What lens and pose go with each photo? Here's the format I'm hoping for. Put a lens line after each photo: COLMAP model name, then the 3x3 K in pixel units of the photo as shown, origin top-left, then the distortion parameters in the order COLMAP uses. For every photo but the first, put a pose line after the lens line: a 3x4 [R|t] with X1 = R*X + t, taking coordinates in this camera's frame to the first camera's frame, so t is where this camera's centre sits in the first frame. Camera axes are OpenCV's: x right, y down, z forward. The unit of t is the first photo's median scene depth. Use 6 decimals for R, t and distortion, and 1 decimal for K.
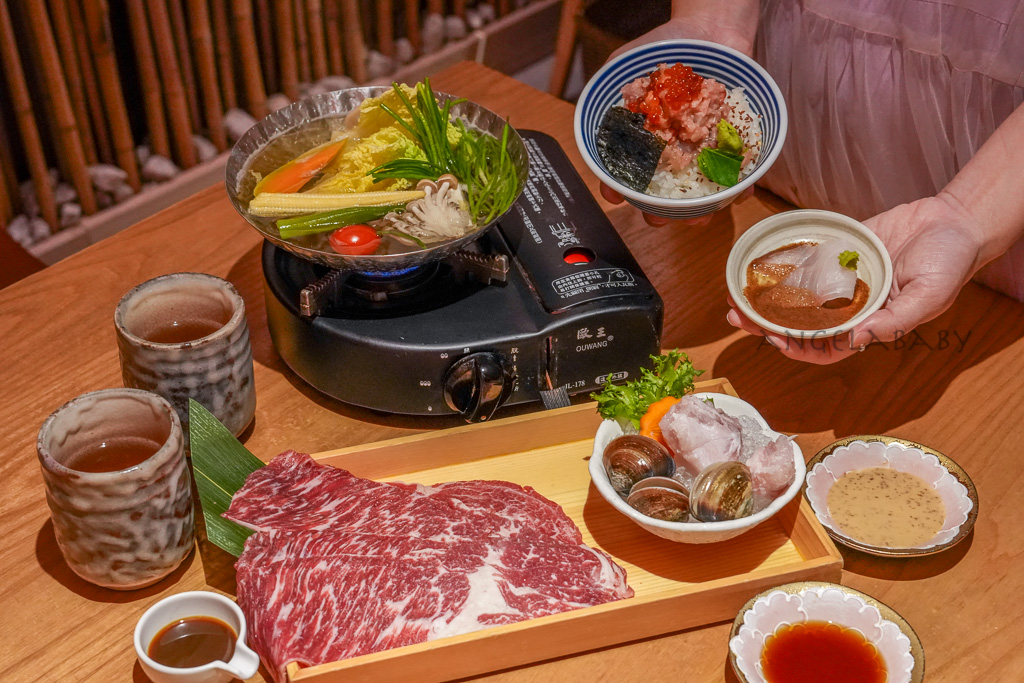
lens RADIAL K [[1659.6, 0, 510.2], [0, 1659.6, 345.9], [0, 0, 1]] dist [0.131203, 0.000000]
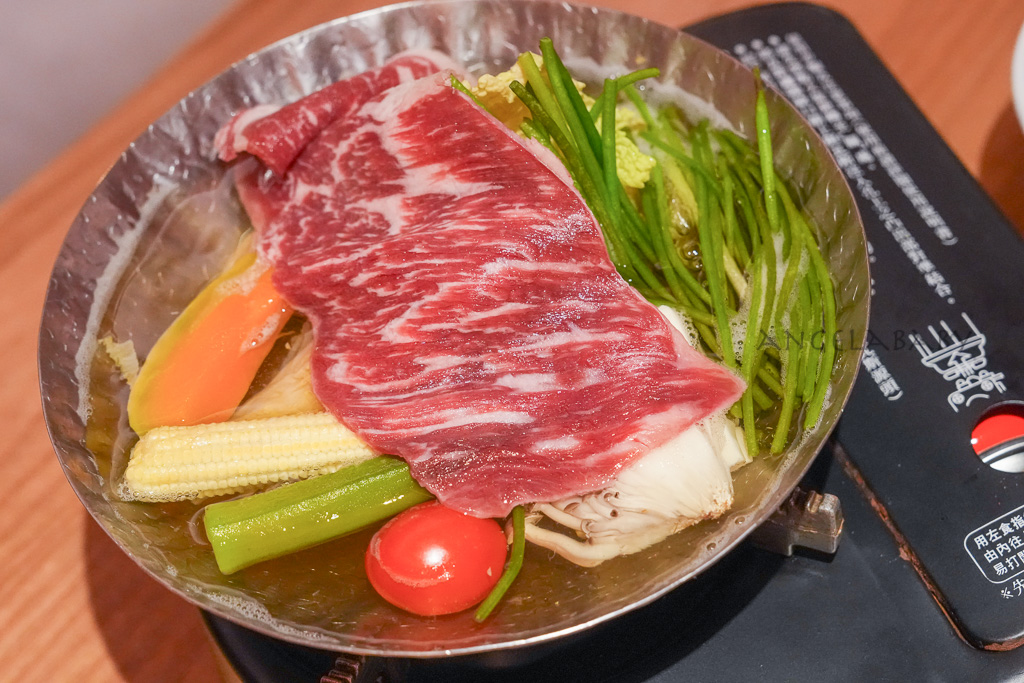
lens RADIAL K [[2451.7, 0, 516.2], [0, 2451.7, 342.2], [0, 0, 1]] dist [0.140638, 0.000000]
pose [[0.990018, -0.137821, -0.029483, -0.052864], [0.140933, 0.970036, 0.197910, -0.210881], [0.001323, -0.200090, 0.979777, 0.489422]]
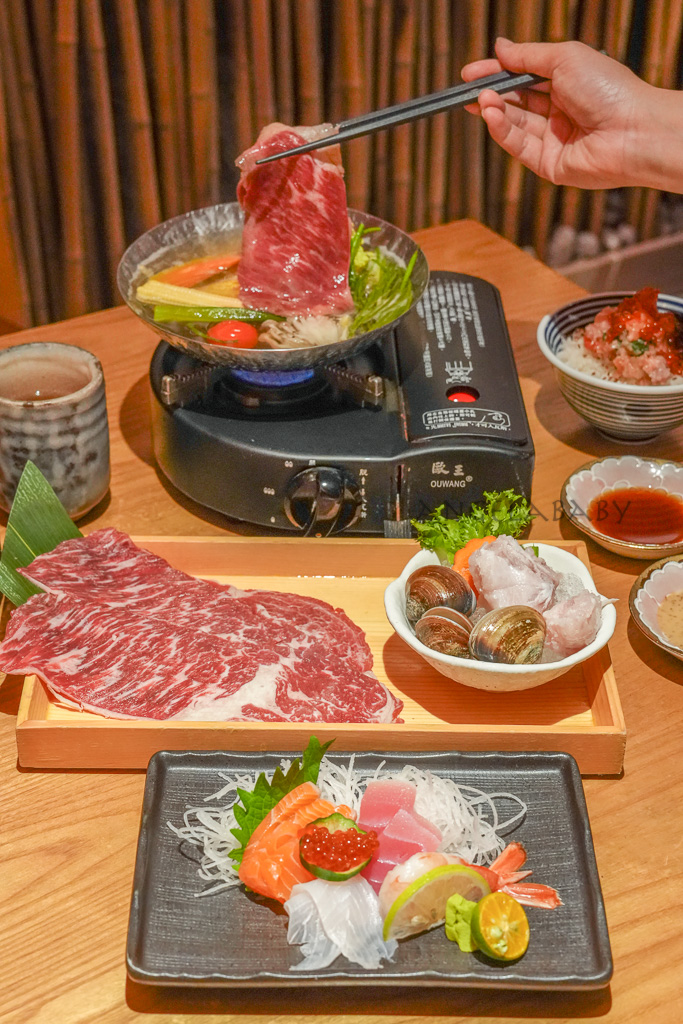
lens RADIAL K [[1771.7, 0, 339.1], [0, 1771.7, 504.8], [0, 0, 1]] dist [0.087437, 0.000000]
pose [[0.962344, 0.166373, -0.214976, 0.213202], [-0.179670, 0.982754, -0.043729, 0.068695], [0.203993, 0.080707, 0.975640, 0.002277]]
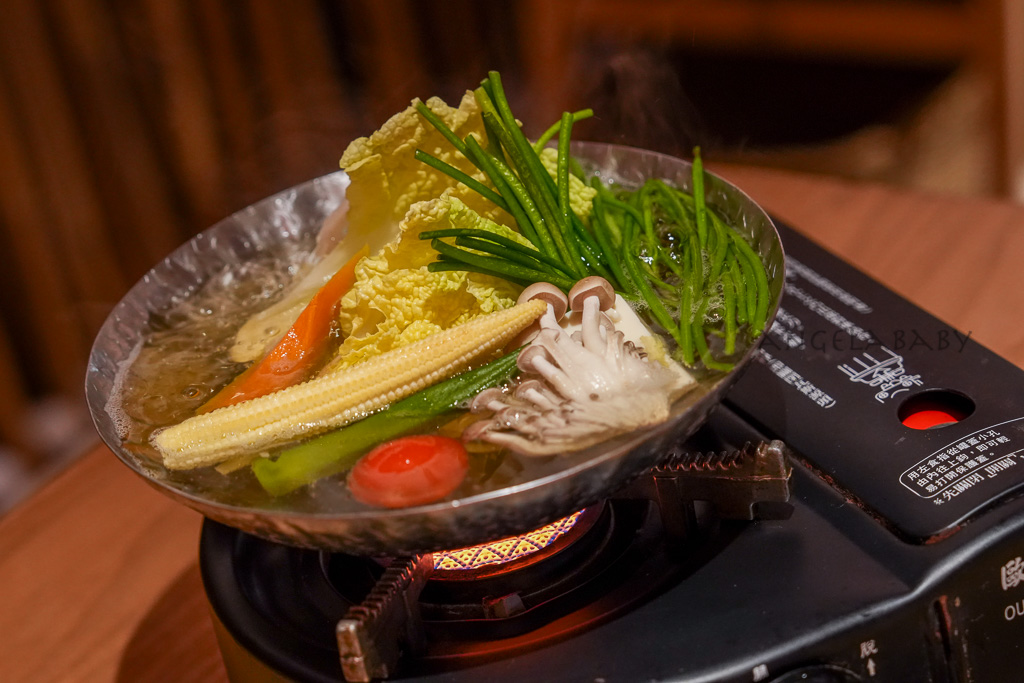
lens RADIAL K [[2931.3, 0, 515.7], [0, 2931.3, 341.0], [0, 0, 1]] dist [0.149407, 0.000000]
pose [[0.972924, -0.225529, 0.050560, -0.103445], [0.230799, 0.959658, -0.160589, 0.026885], [-0.012303, 0.167910, 0.985726, 0.265981]]
